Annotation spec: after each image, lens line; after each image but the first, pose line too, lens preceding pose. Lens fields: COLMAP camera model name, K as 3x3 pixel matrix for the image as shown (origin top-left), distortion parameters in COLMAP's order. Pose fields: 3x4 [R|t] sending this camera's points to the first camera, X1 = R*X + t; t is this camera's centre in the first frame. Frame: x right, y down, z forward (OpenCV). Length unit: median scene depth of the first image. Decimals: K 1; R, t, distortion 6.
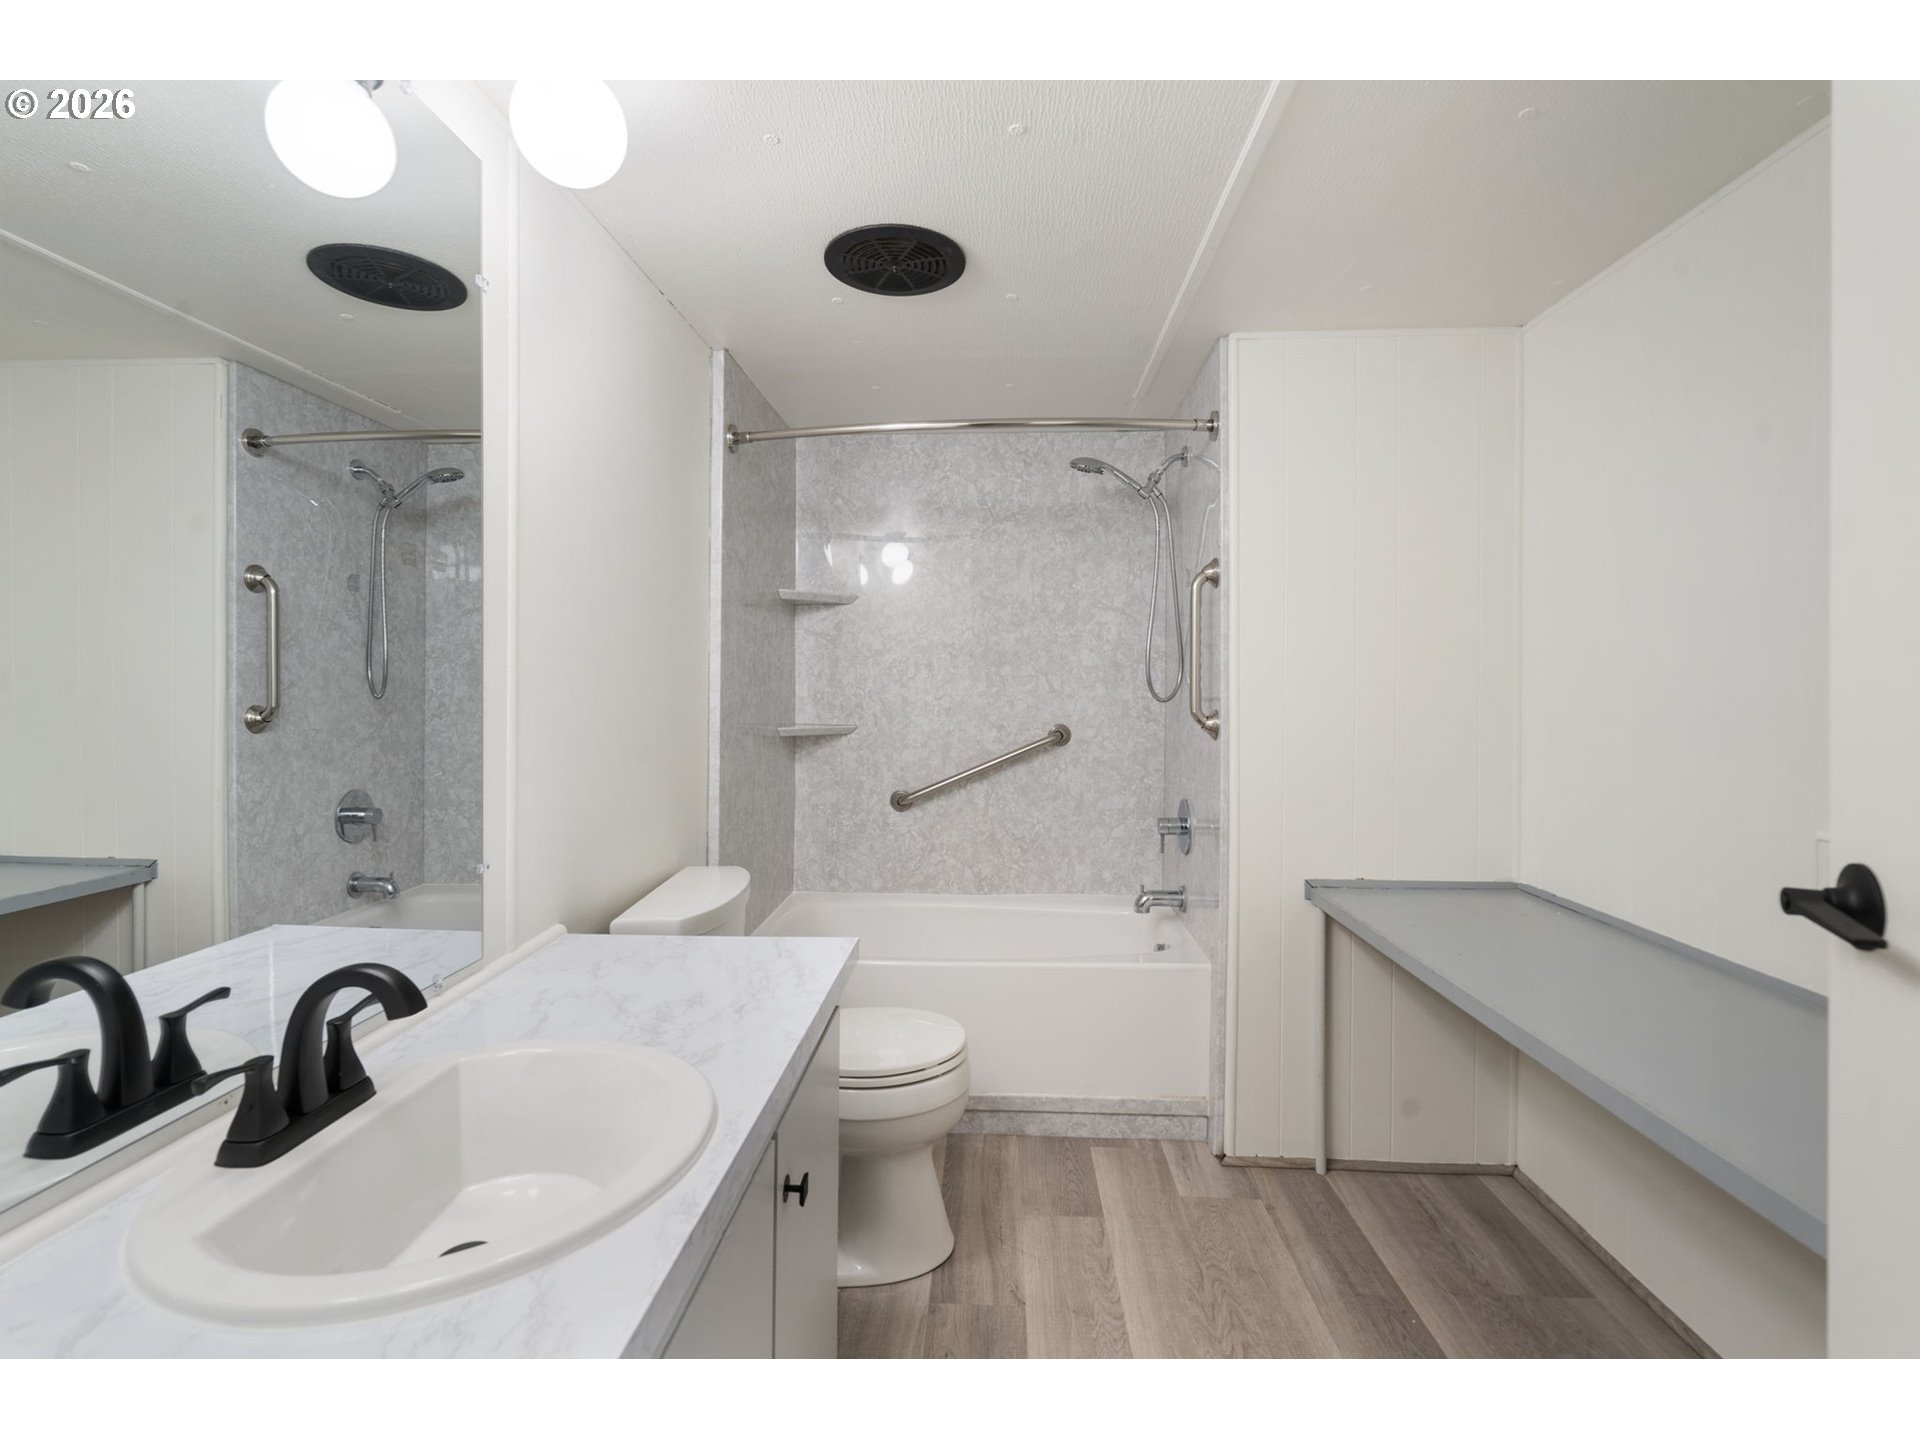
lens RADIAL K [[909.4, 0, 960.2], [0, 909.4, 698.5], [0, 0, 1]] dist [-0.005940, 0.000630]
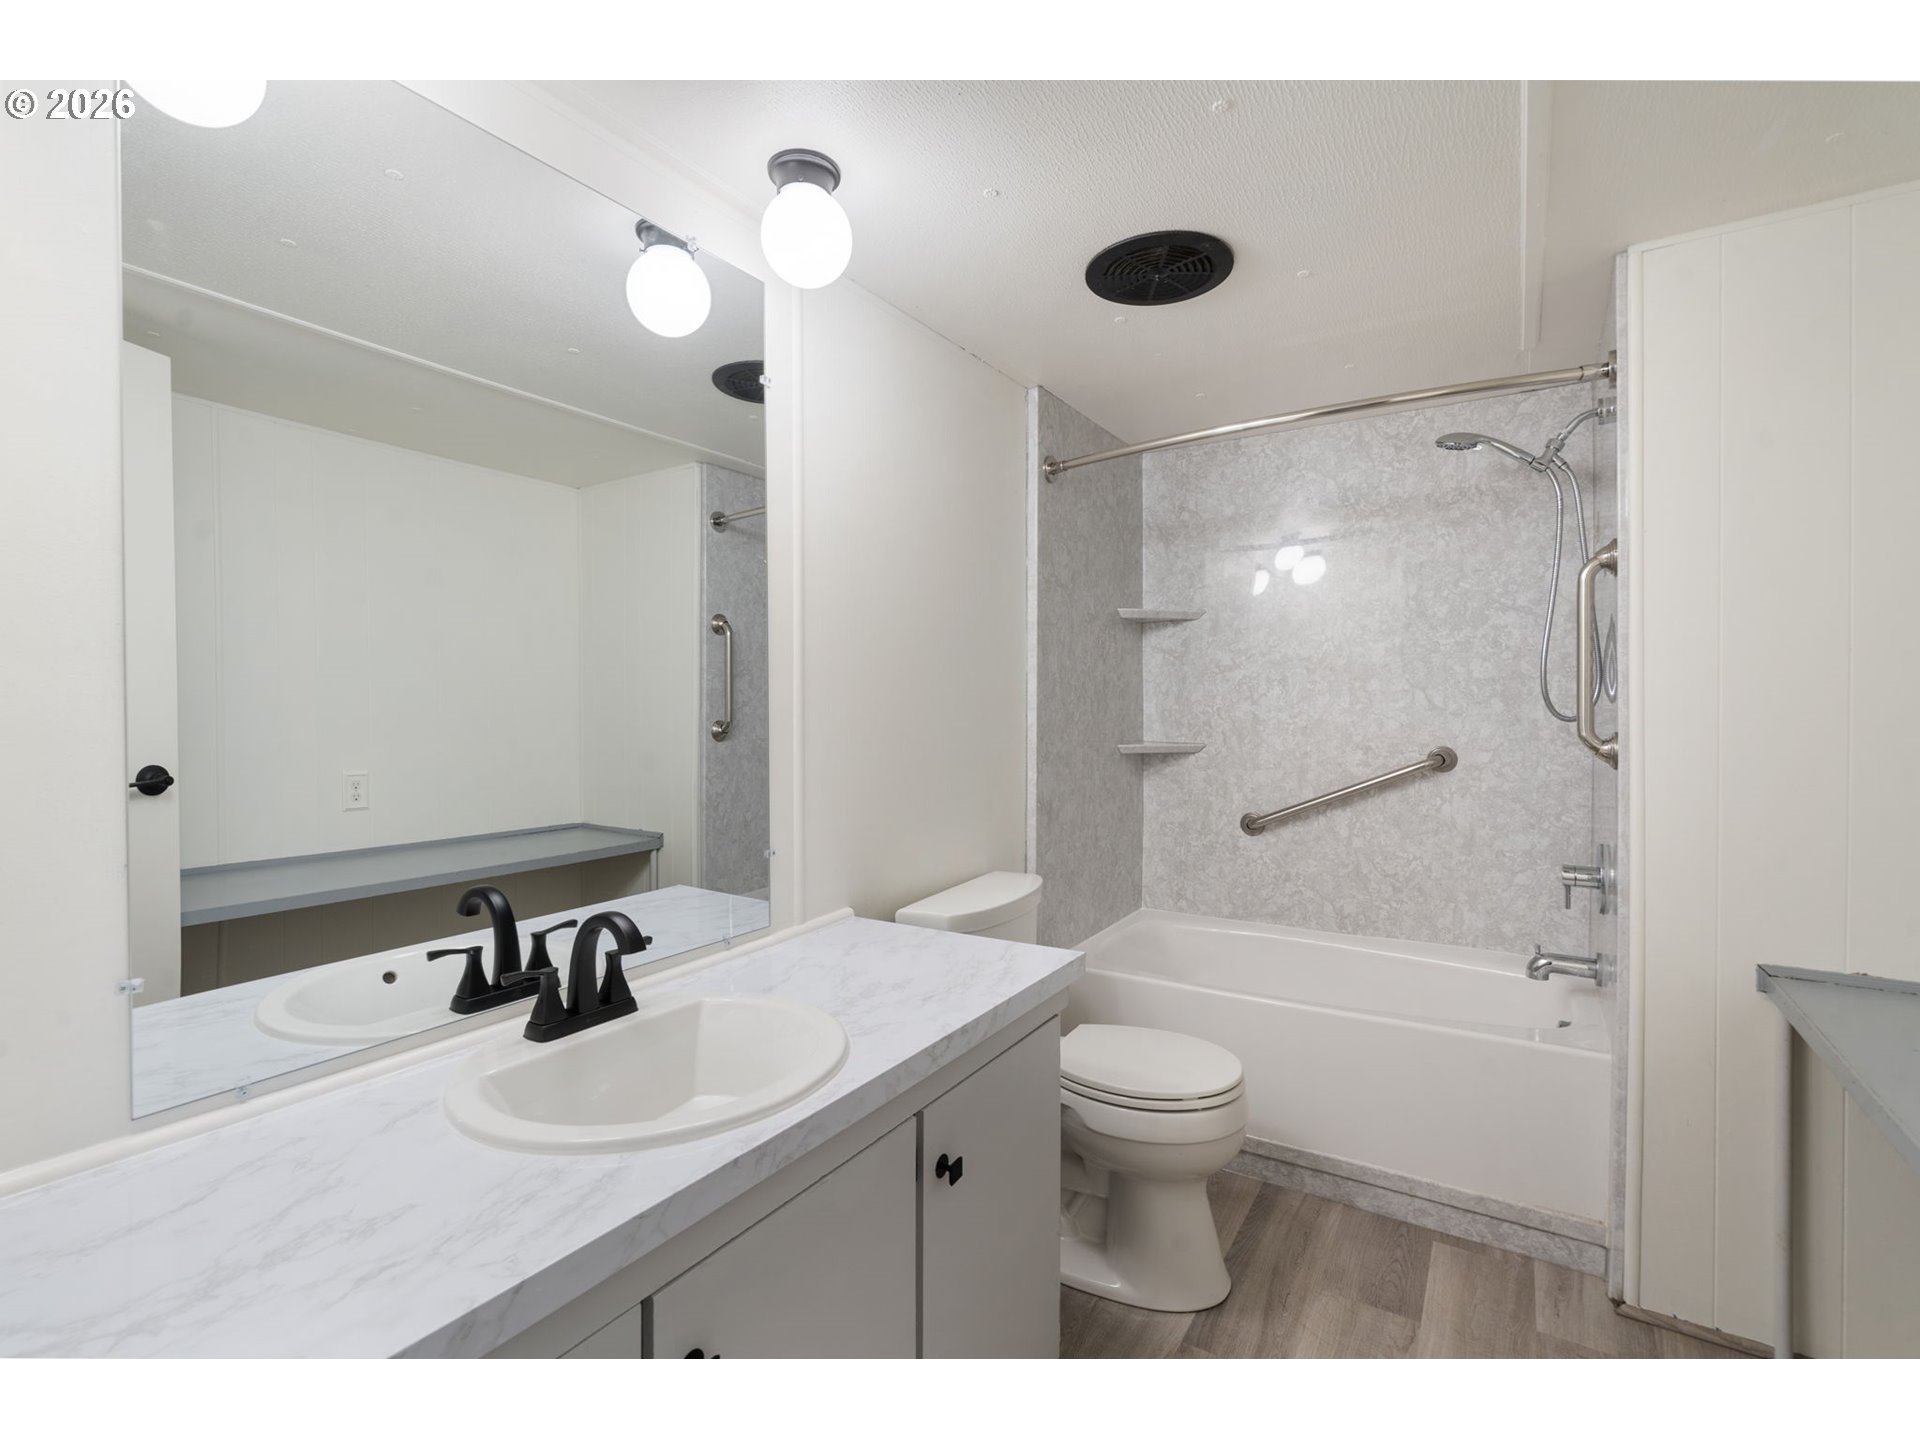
lens RADIAL K [[898.5, 0, 927.5], [0, 898.5, 719.0], [0, 0, 1]] dist [-0.001865, 0.000416]
pose [[0.860121, 0.003544, -0.510077, 0.148774], [-0.001381, 0.999988, 0.004619, -0.001254], [0.510088, -0.003268, 0.860116, 0.027852]]
